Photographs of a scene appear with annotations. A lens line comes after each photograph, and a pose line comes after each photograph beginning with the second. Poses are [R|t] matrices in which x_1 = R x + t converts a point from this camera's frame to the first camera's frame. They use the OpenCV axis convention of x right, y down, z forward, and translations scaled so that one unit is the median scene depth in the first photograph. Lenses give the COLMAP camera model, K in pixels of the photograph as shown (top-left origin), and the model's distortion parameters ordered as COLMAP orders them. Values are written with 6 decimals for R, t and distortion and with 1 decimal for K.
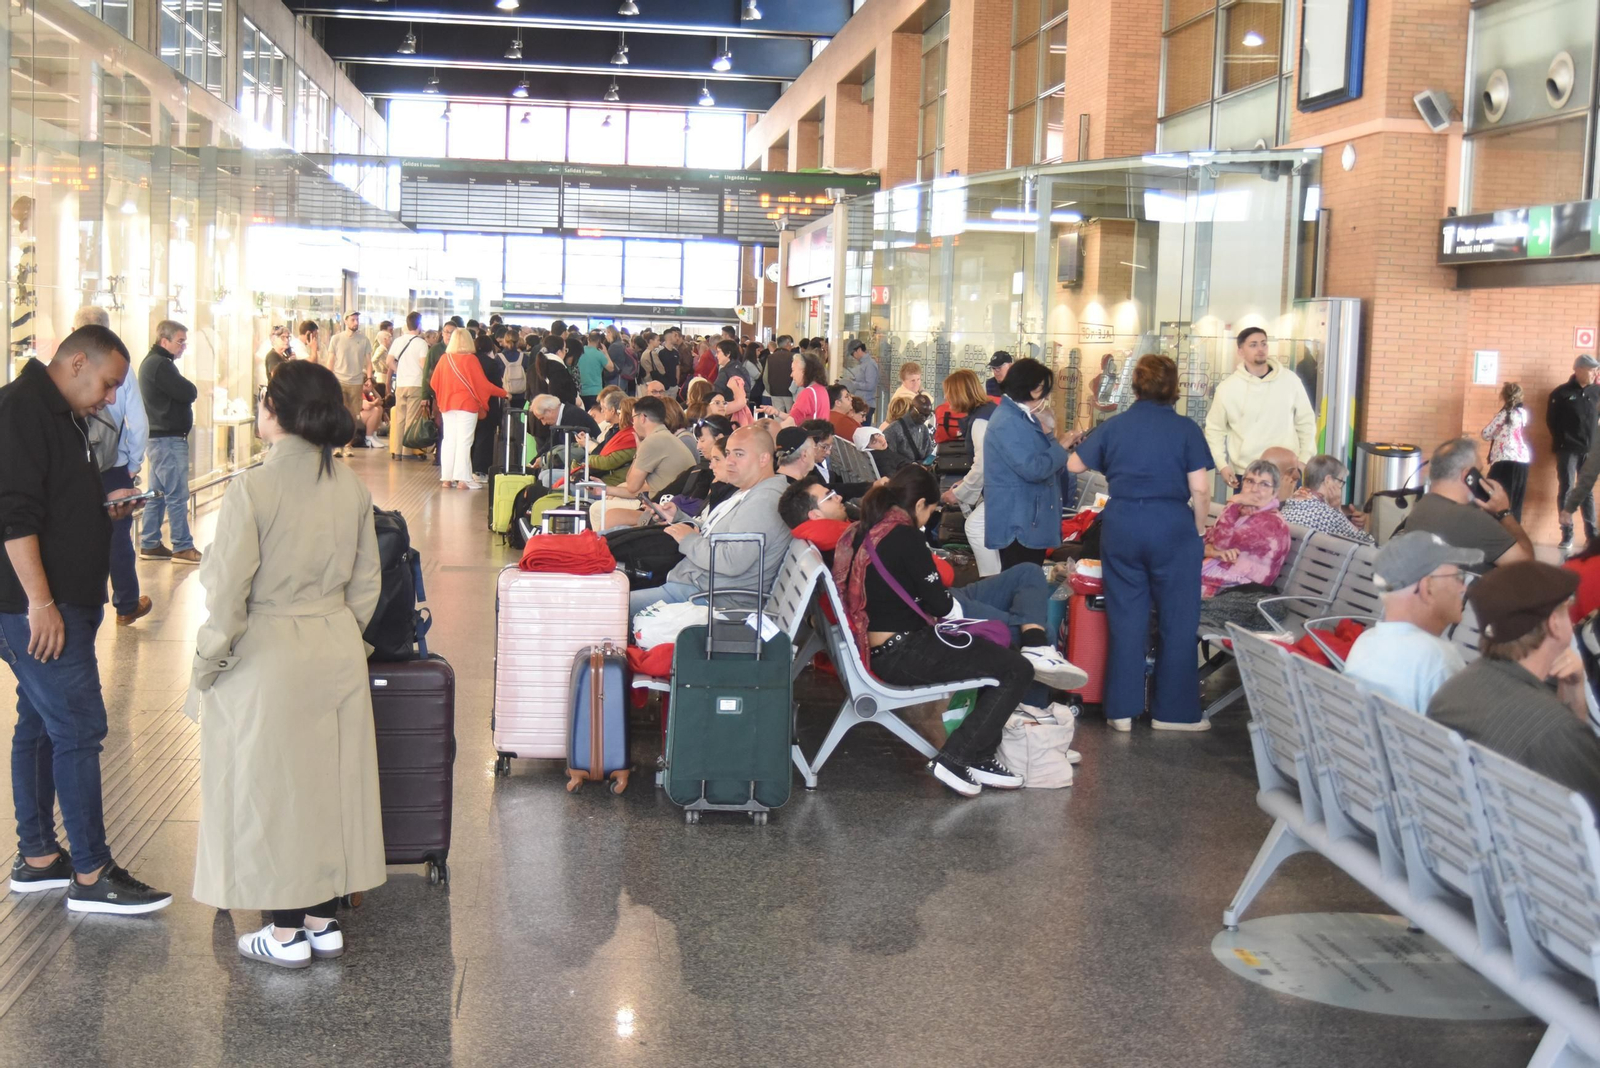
lens RADIAL K [[2235.6, 0, 798.2], [0, 2235.6, 535.7], [0, 0, 1]] dist [0.045838, 0.000000]
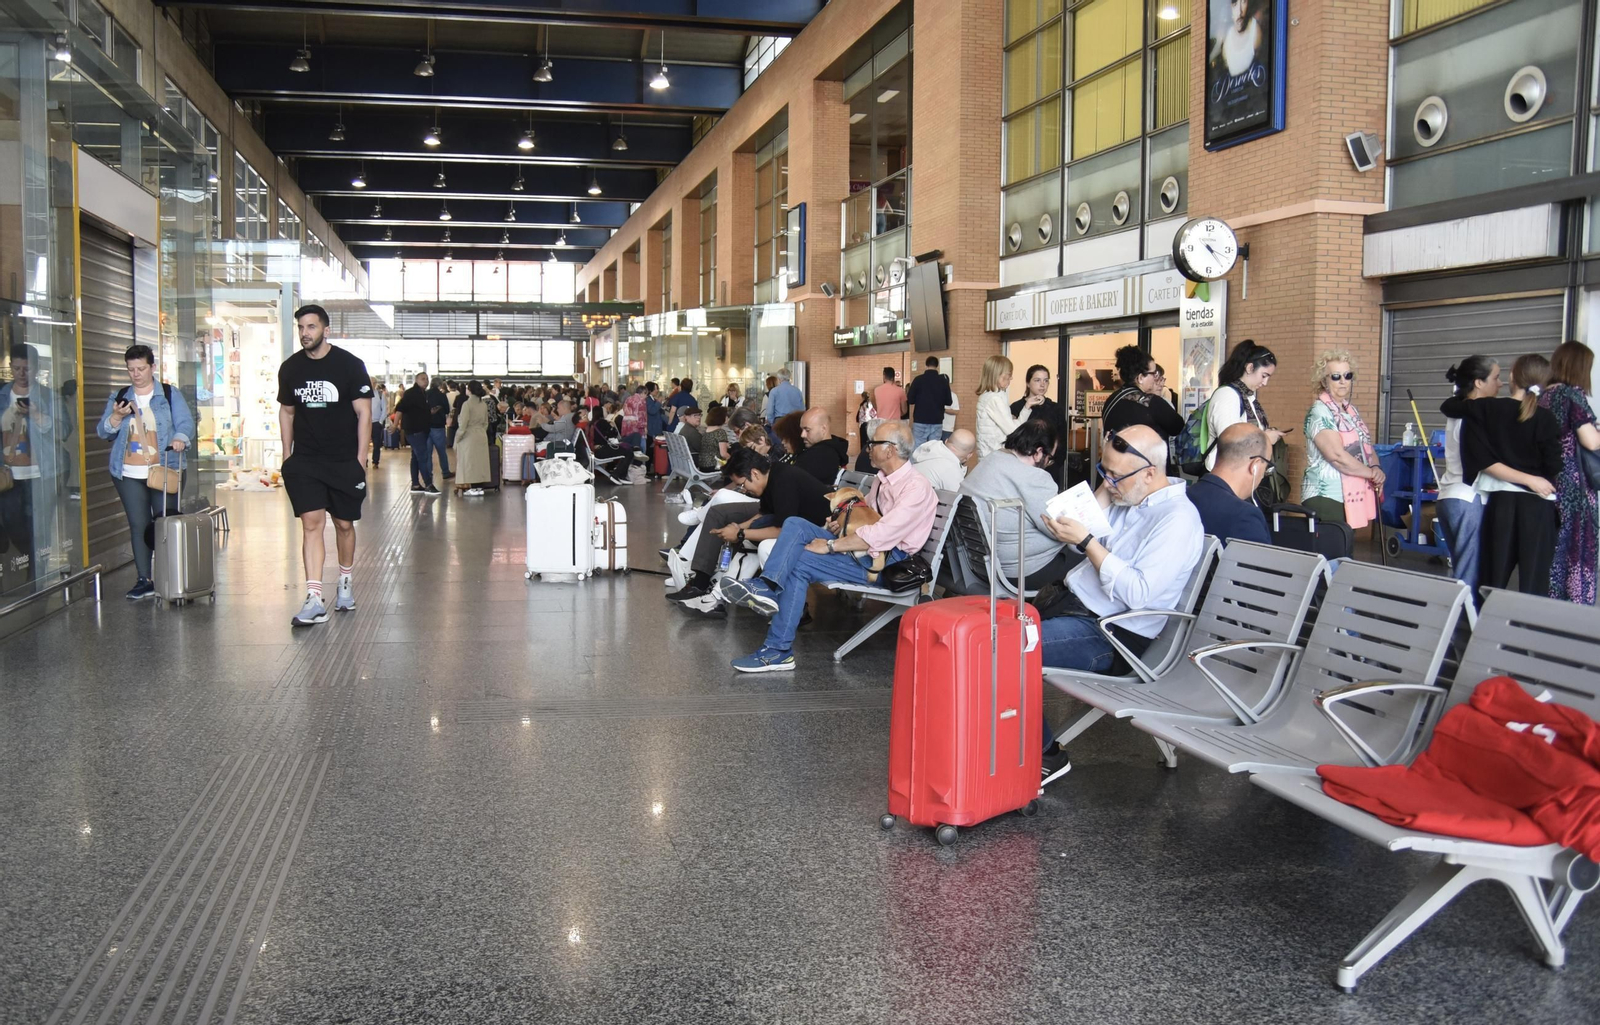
lens RADIAL K [[1497.2, 0, 792.5], [0, 1497.2, 513.1], [0, 0, 1]] dist [-0.042916, -0.001378]
pose [[0.993171, -0.038223, 0.110232, 0.014820], [0.039098, 0.999219, -0.005787, 0.033105], [-0.109925, 0.010058, 0.993889, -0.301104]]
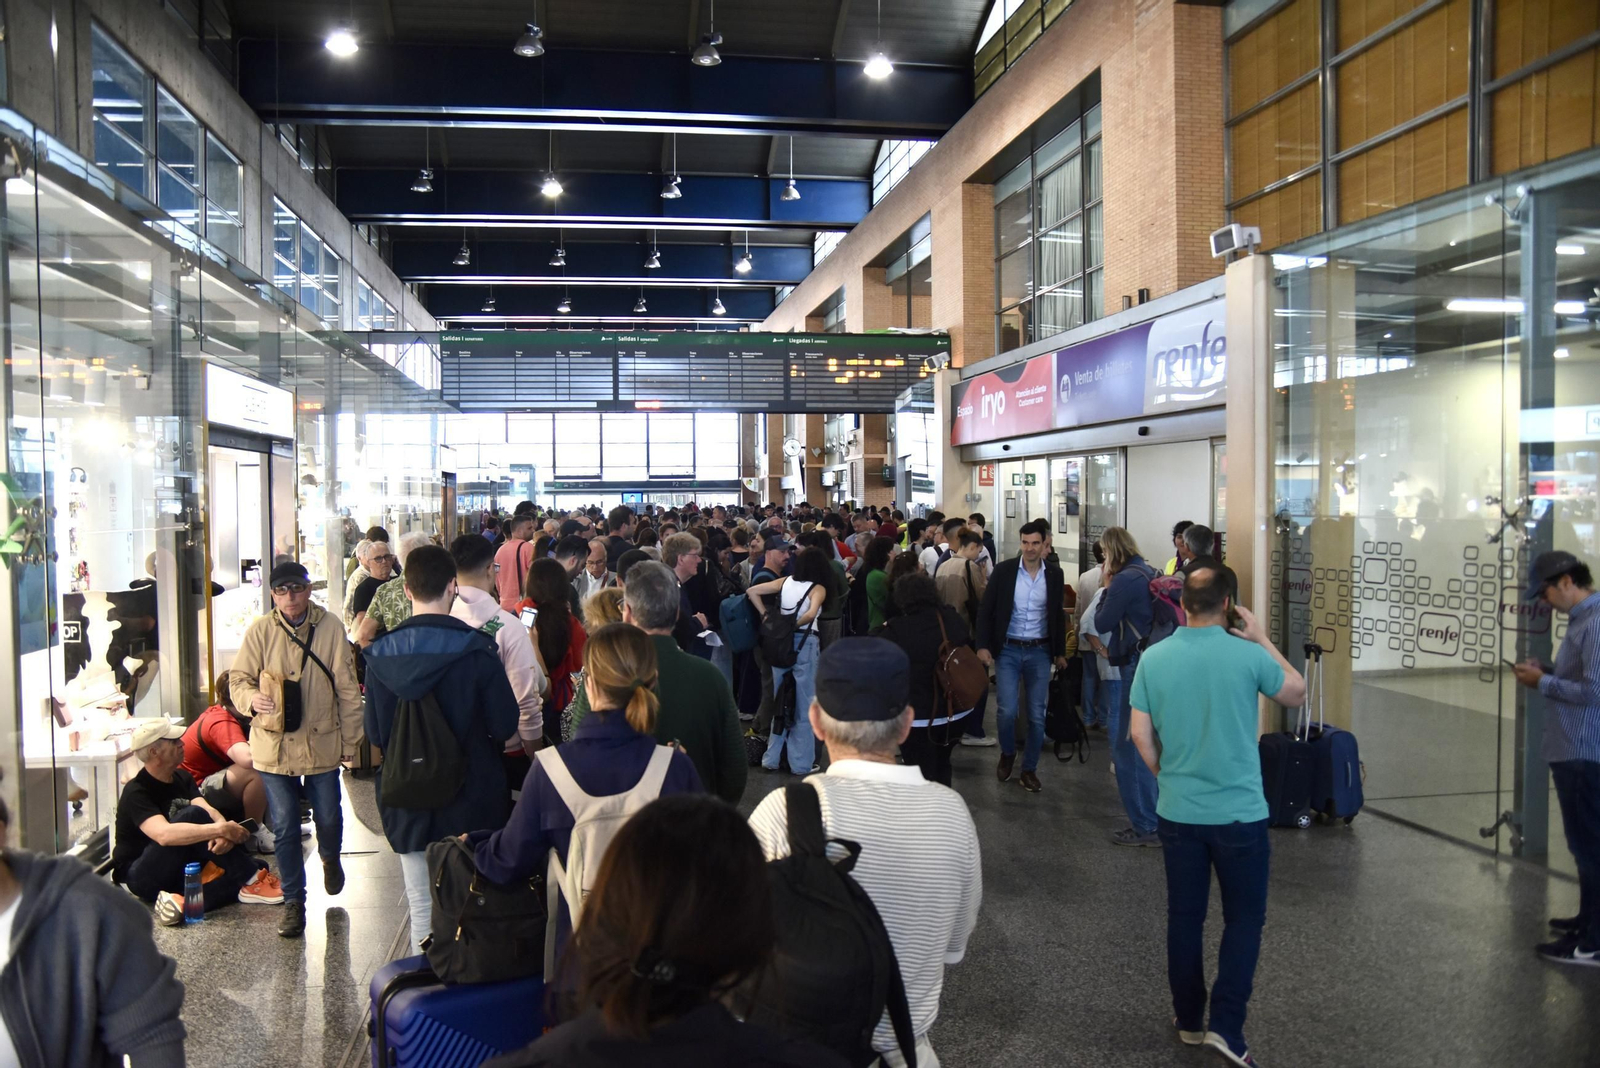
lens RADIAL K [[1290.9, 0, 813.9], [0, 1290.9, 541.4], [0, 0, 1]] dist [-0.081286, 0.042918]
pose [[0.997030, -0.042367, 0.064320, -0.060805], [0.045664, 0.997671, -0.050678, -0.048157], [-0.062023, 0.053465, 0.996642, 0.463211]]
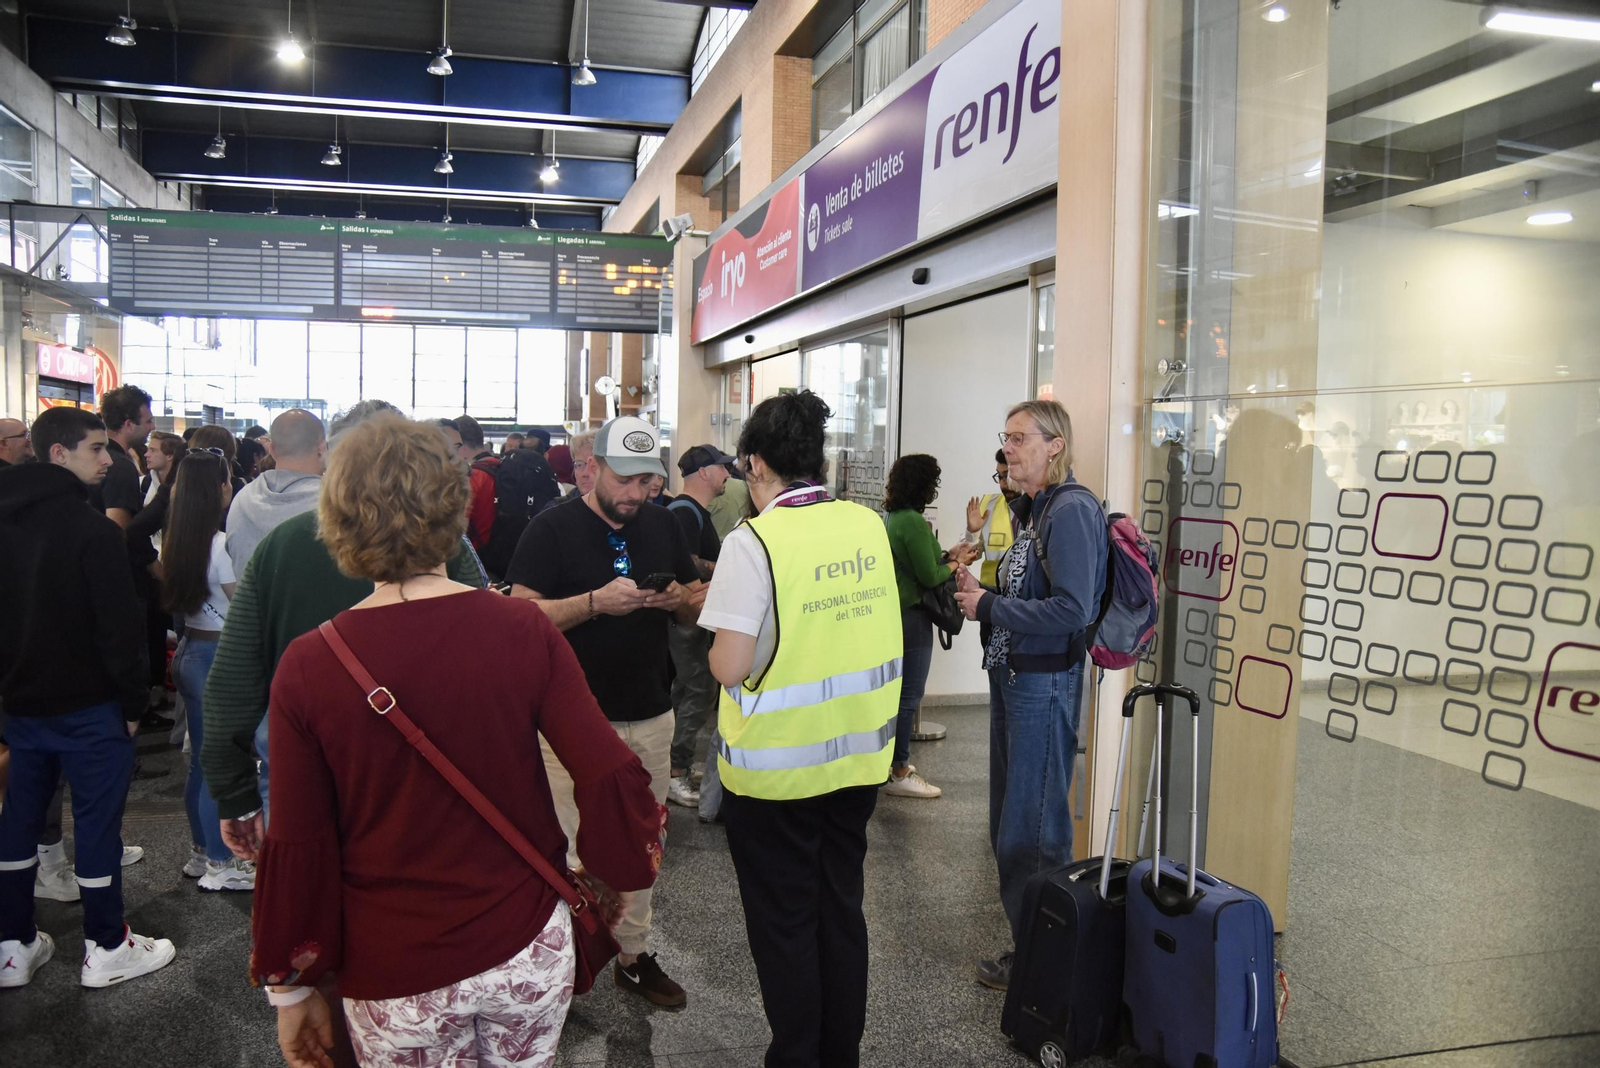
lens RADIAL K [[1290.9, 0, 794.5], [0, 1290.9, 528.0], [0, 0, 1]] dist [-0.081286, 0.042918]
pose [[0.987967, -0.021731, 0.153132, -0.022146], [0.025840, 0.999356, -0.024890, -0.048432], [-0.152493, 0.028547, 0.987892, 0.555323]]
